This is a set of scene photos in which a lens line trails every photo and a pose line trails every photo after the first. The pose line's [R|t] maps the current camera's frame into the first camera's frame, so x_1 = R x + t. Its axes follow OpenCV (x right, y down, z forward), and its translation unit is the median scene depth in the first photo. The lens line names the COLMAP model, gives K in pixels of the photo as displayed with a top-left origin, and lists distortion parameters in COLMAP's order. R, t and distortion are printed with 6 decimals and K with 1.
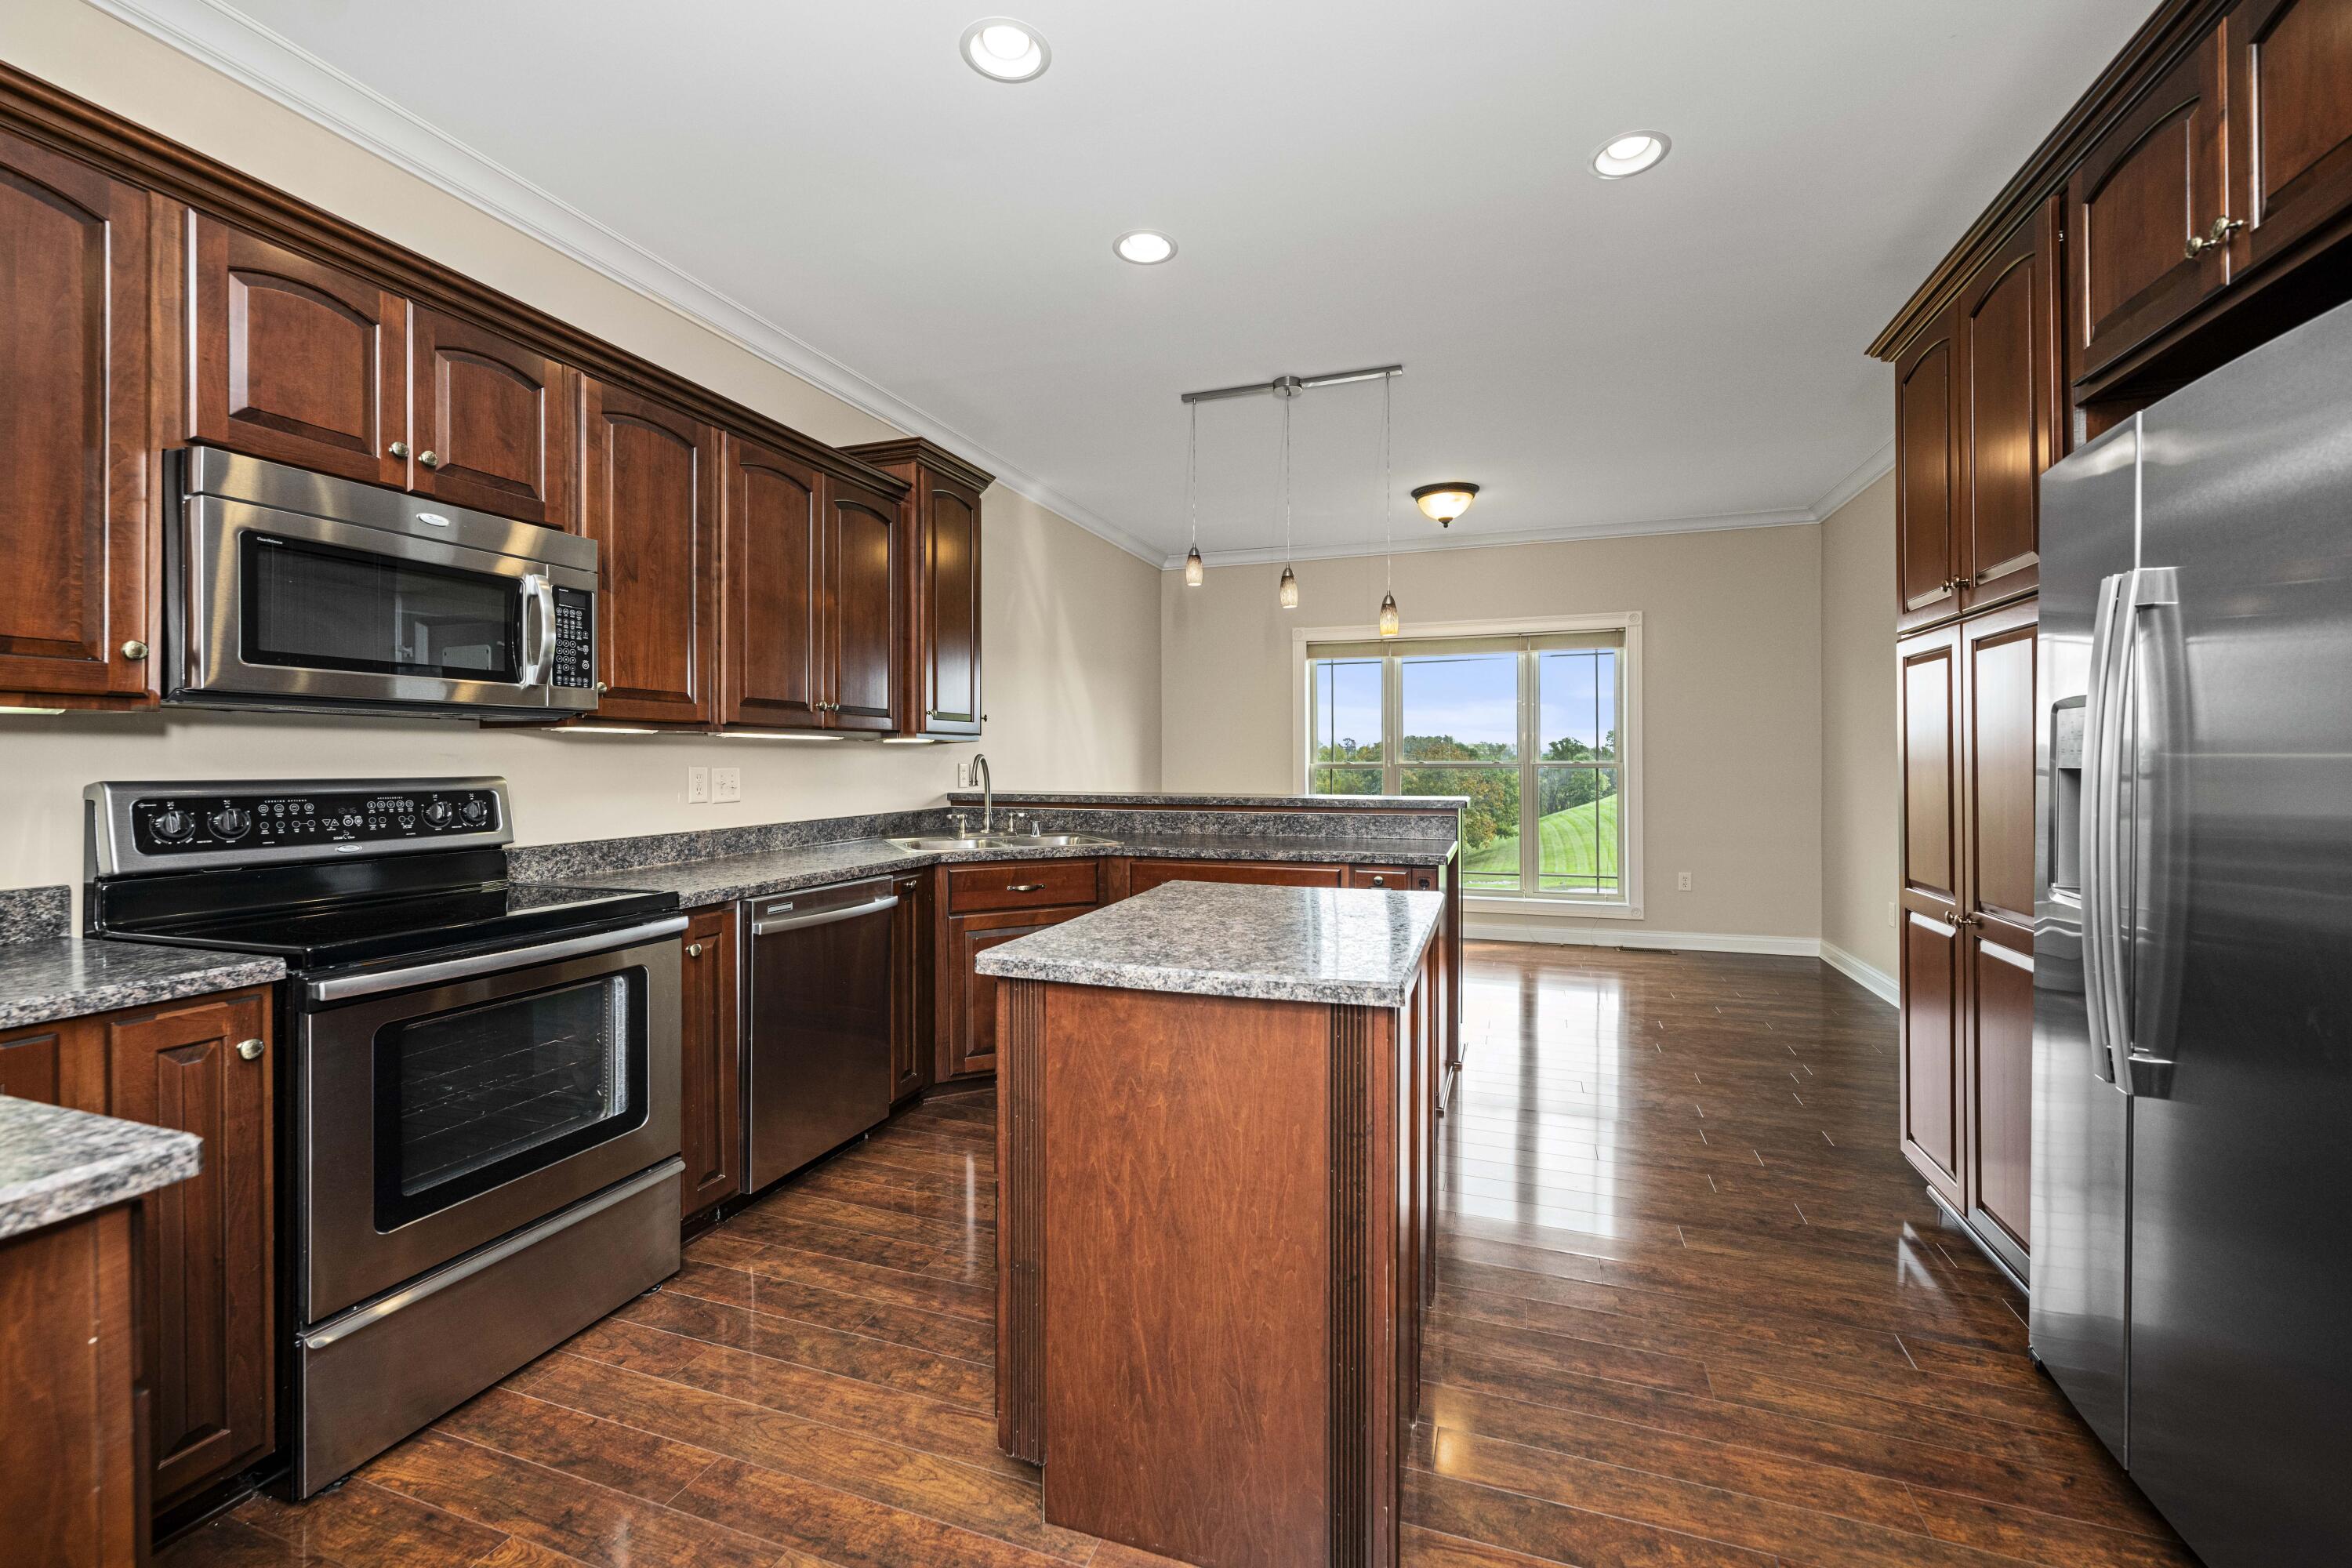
lens RADIAL K [[946.2, 0, 1161.9], [0, 946.2, 762.4], [0, 0, 1]] dist [0.000981, -0.000869]
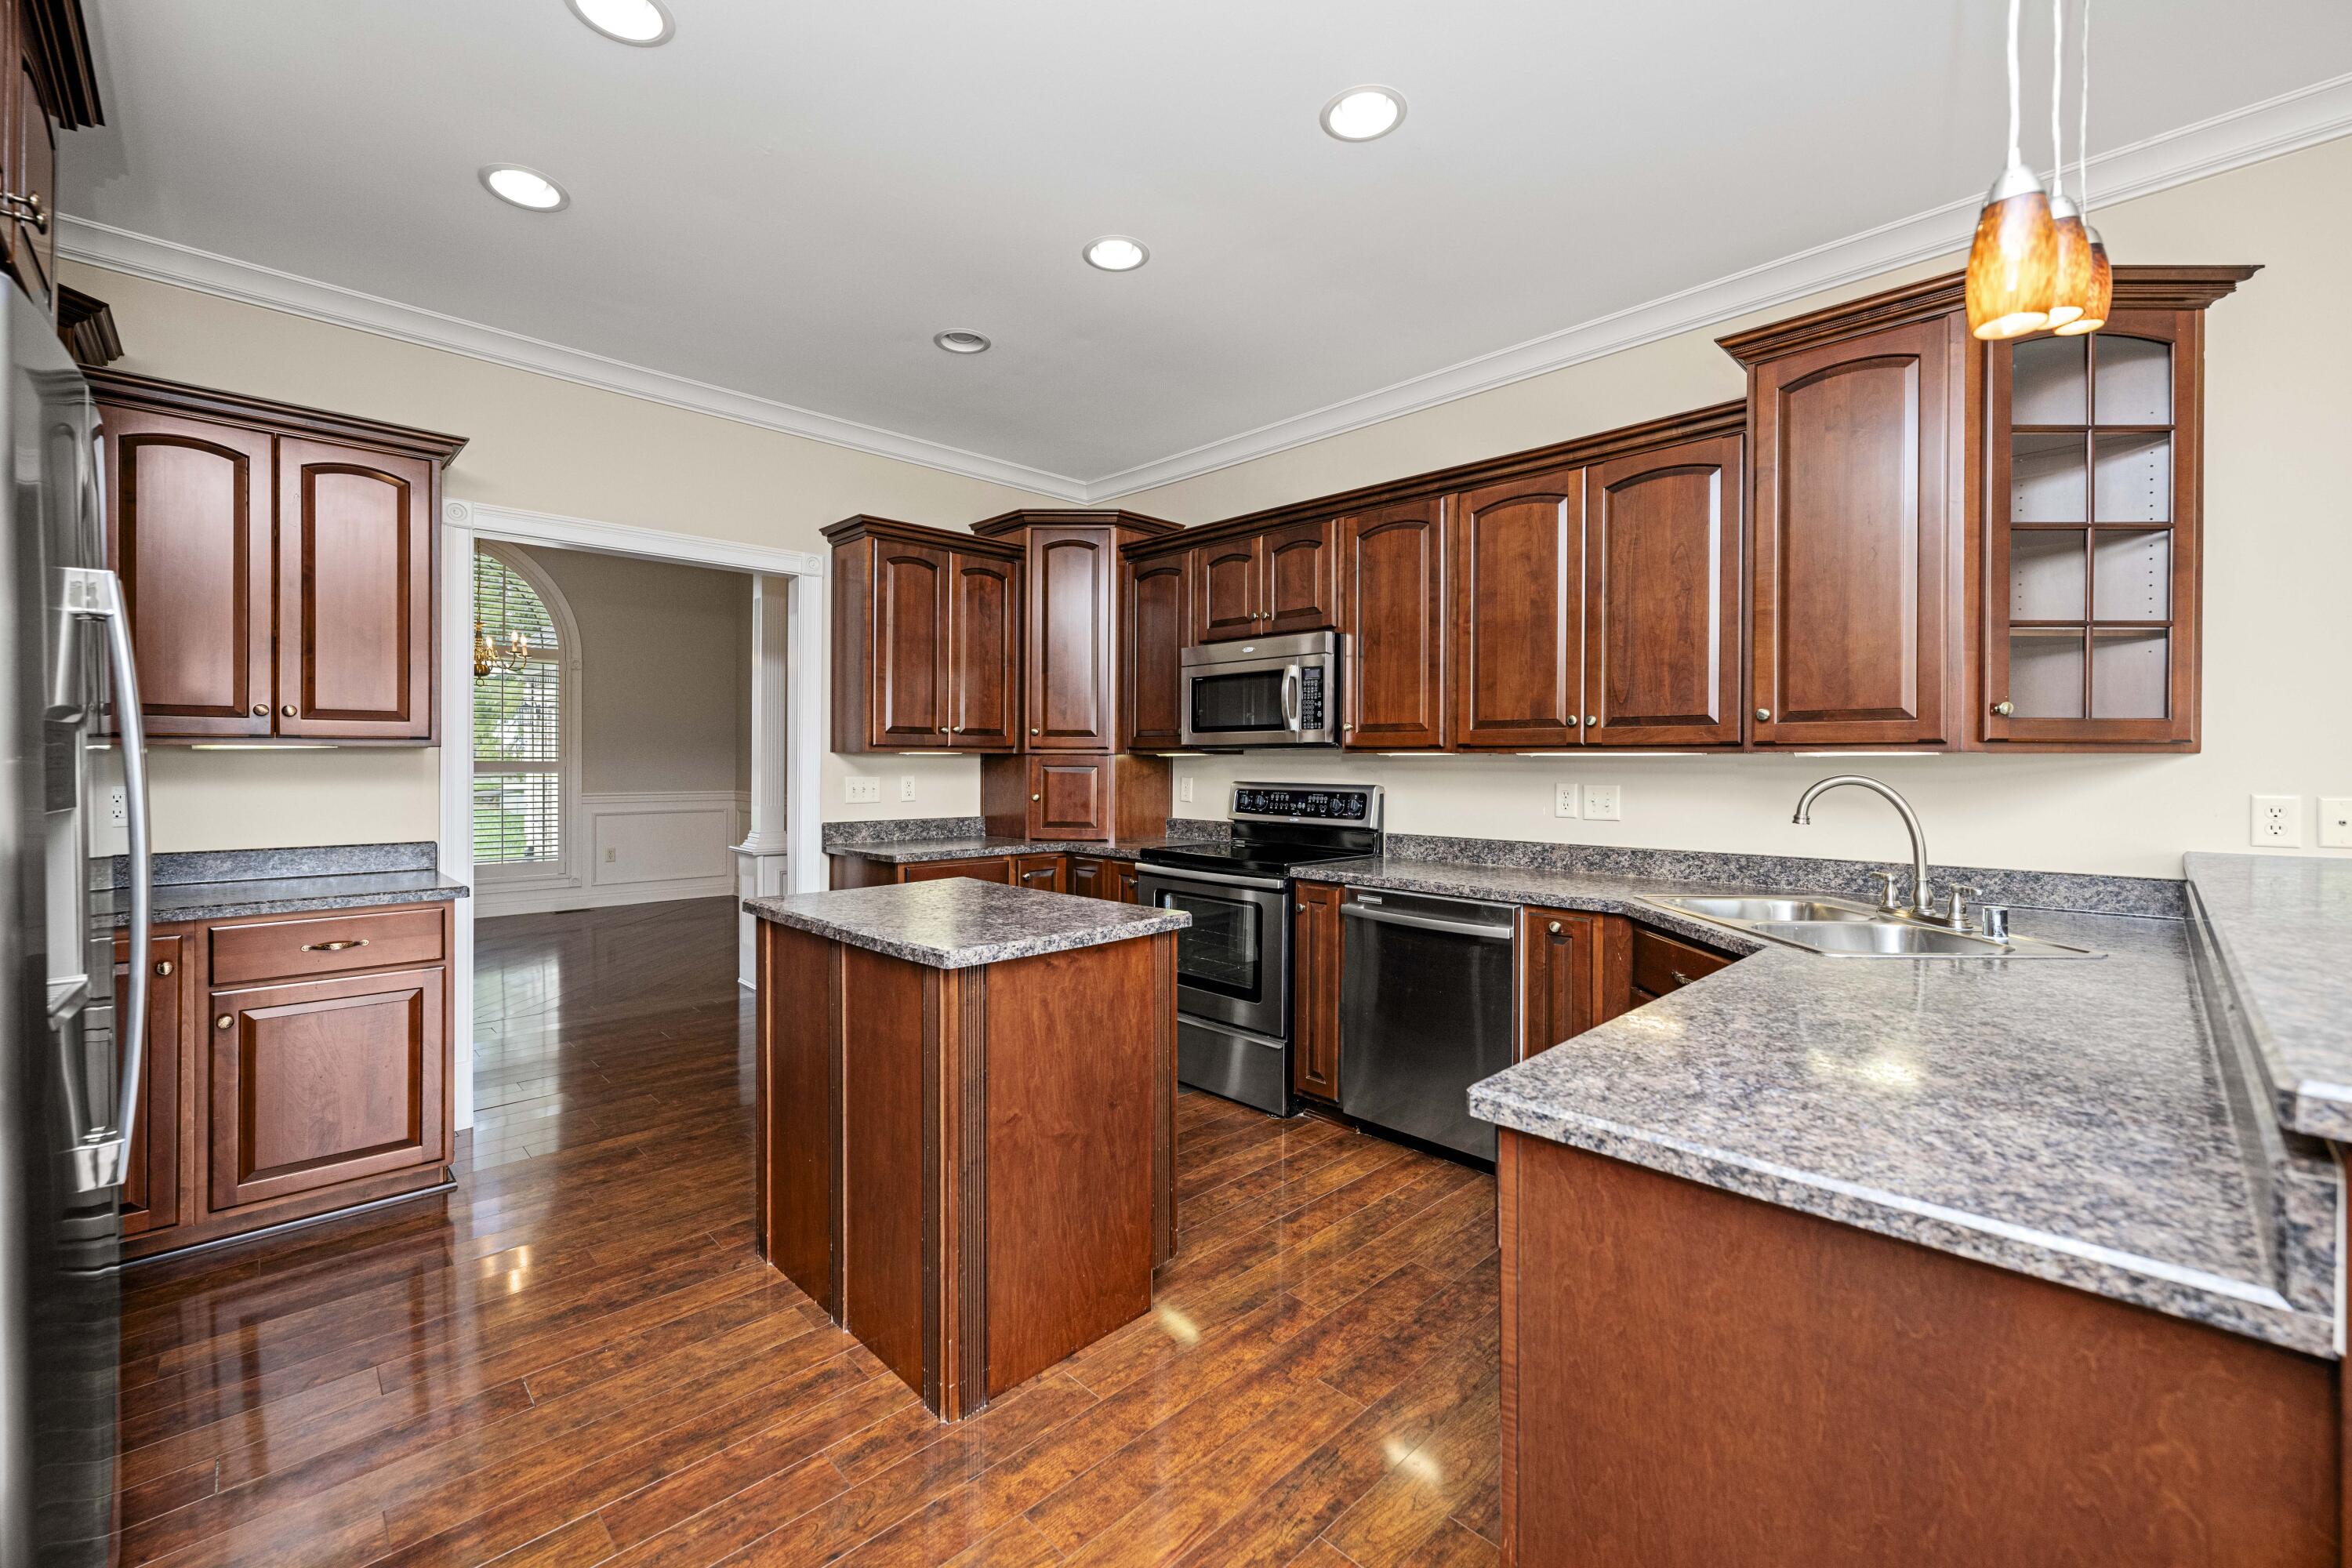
lens RADIAL K [[946.2, 0, 1181.9], [0, 946.2, 770.0], [0, 0, 1]] dist [0.000981, -0.000869]
pose [[-0.414074, 0.005977, -0.910224, 0.813586], [-0.006263, 0.999936, 0.009415, -0.022133], [0.910222, 0.009599, -0.414010, 1.303496]]
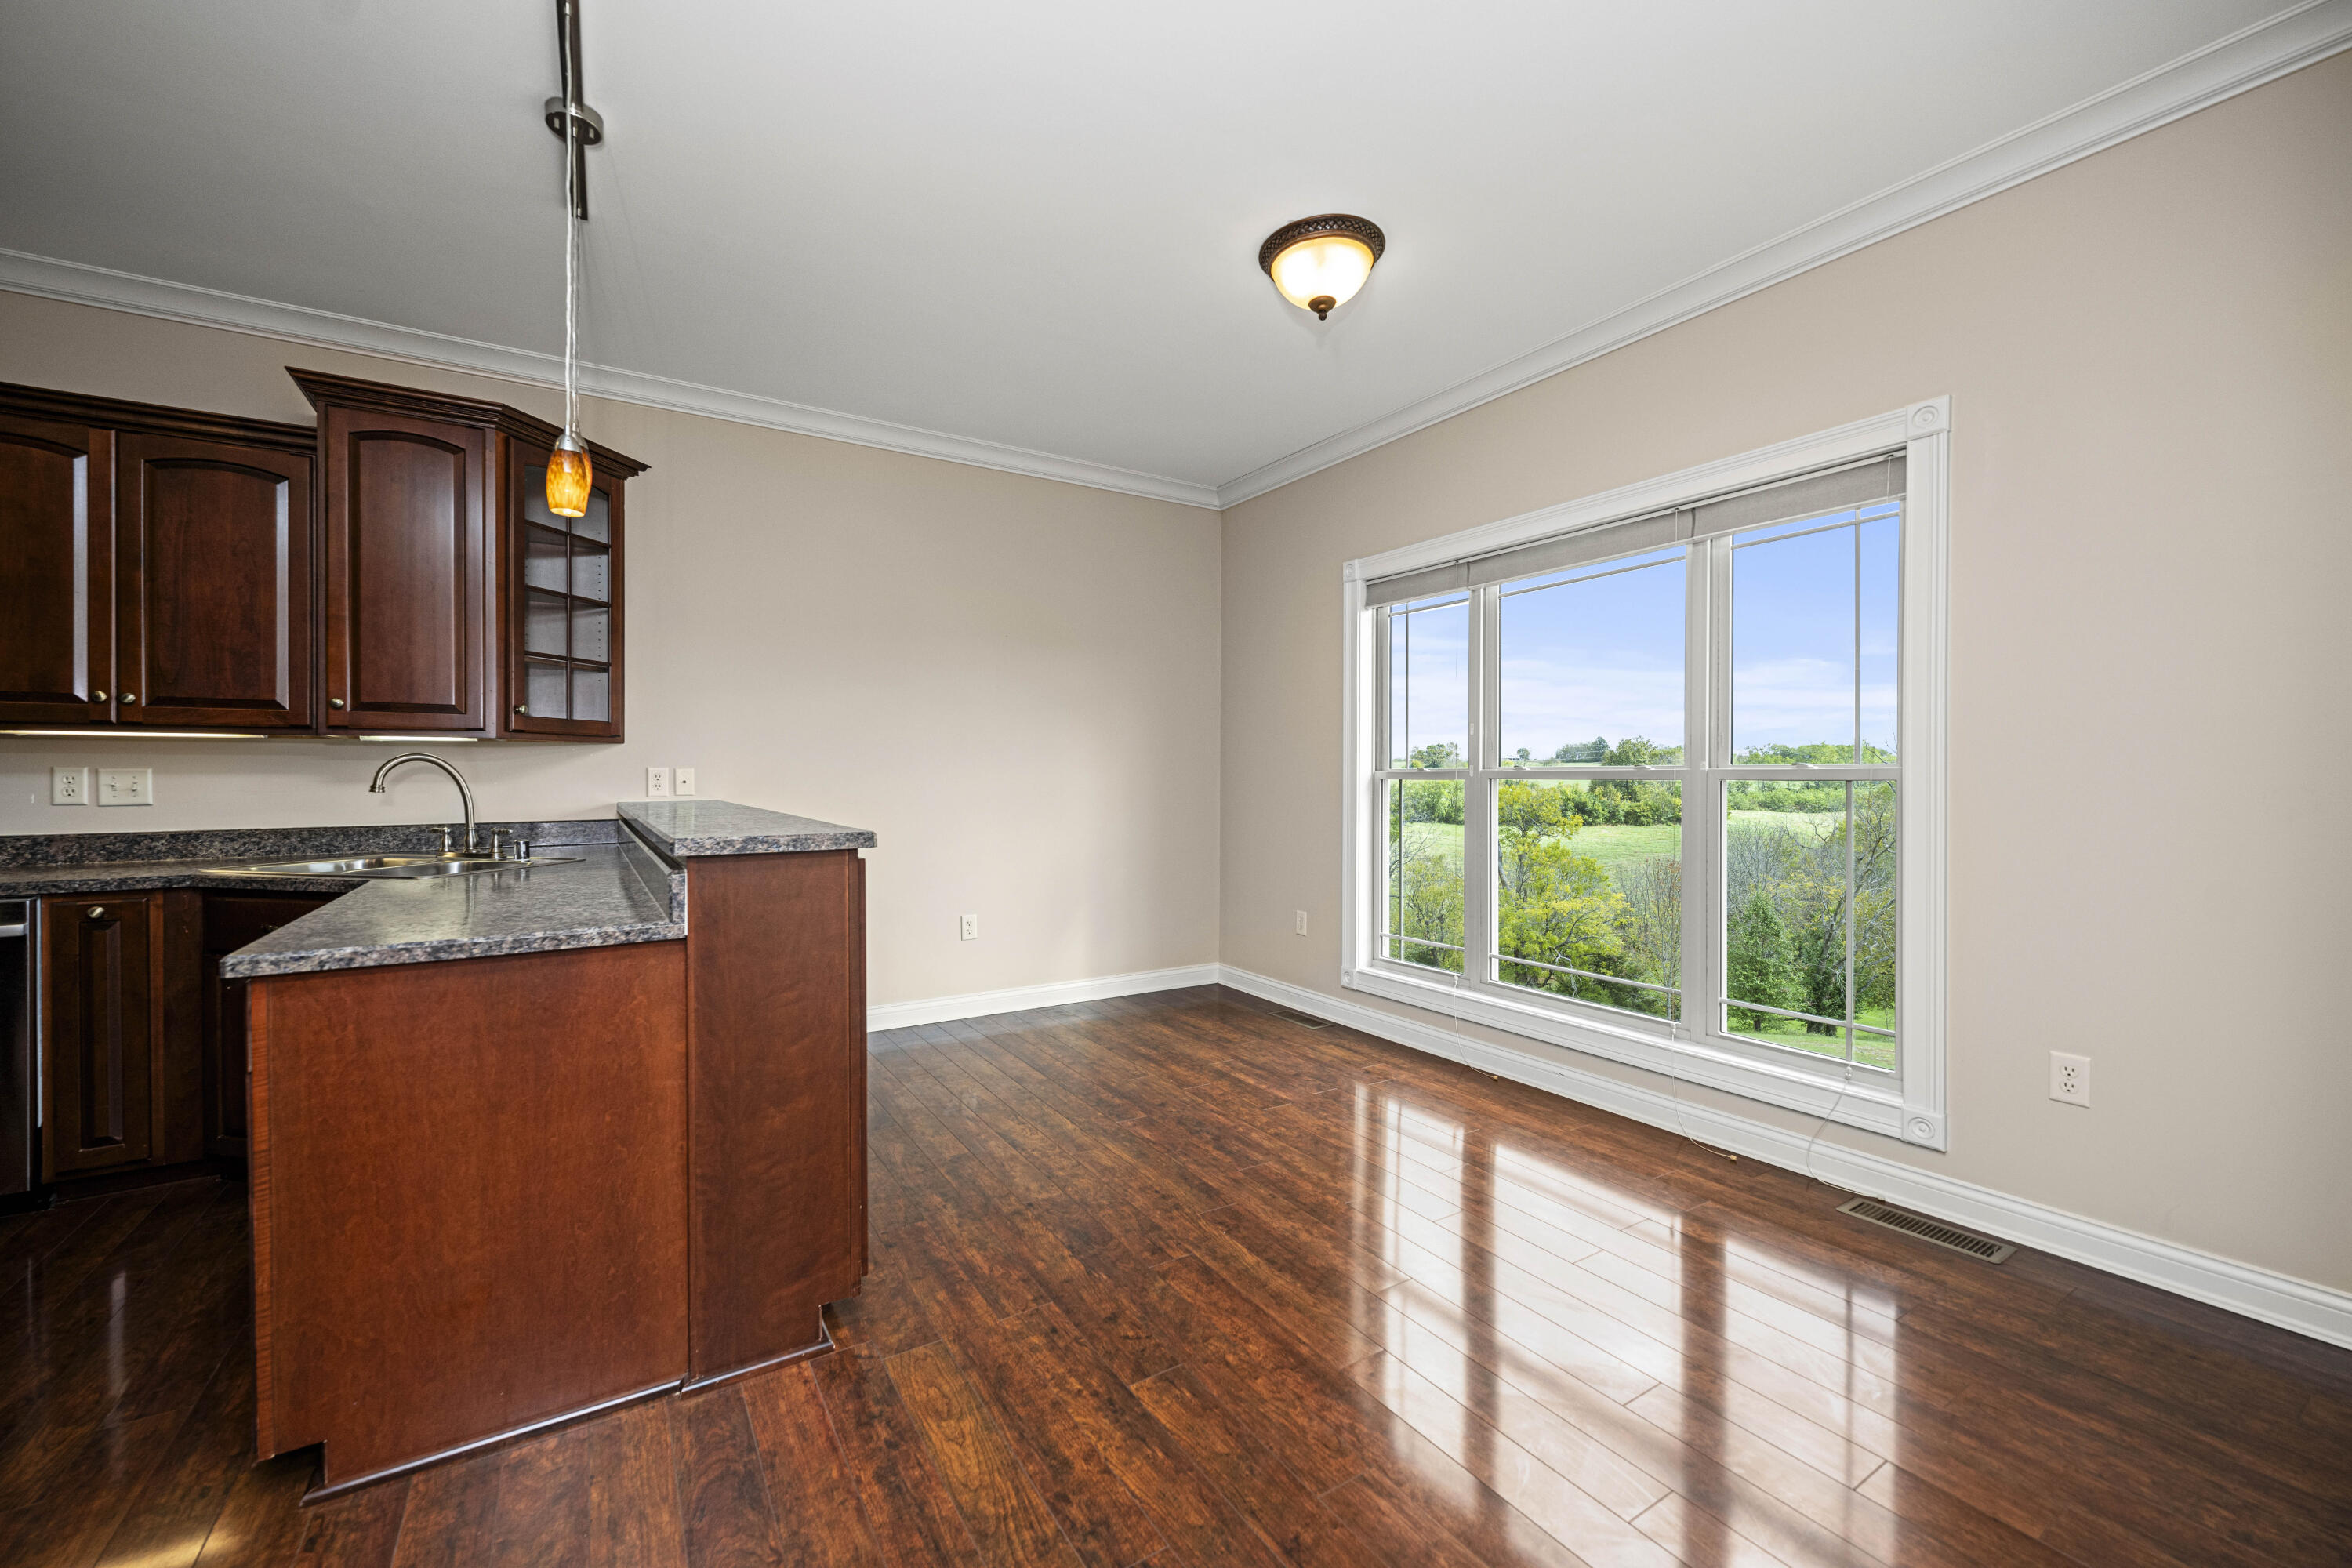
lens RADIAL K [[946.2, 0, 1162.4], [0, 946.2, 765.2], [0, 0, 1]] dist [0.000981, -0.000869]
pose [[0.800733, -0.007568, -0.598973, 1.189148], [0.001399, 0.999941, -0.010764, 0.017387], [0.599019, 0.007782, 0.800697, 1.116404]]
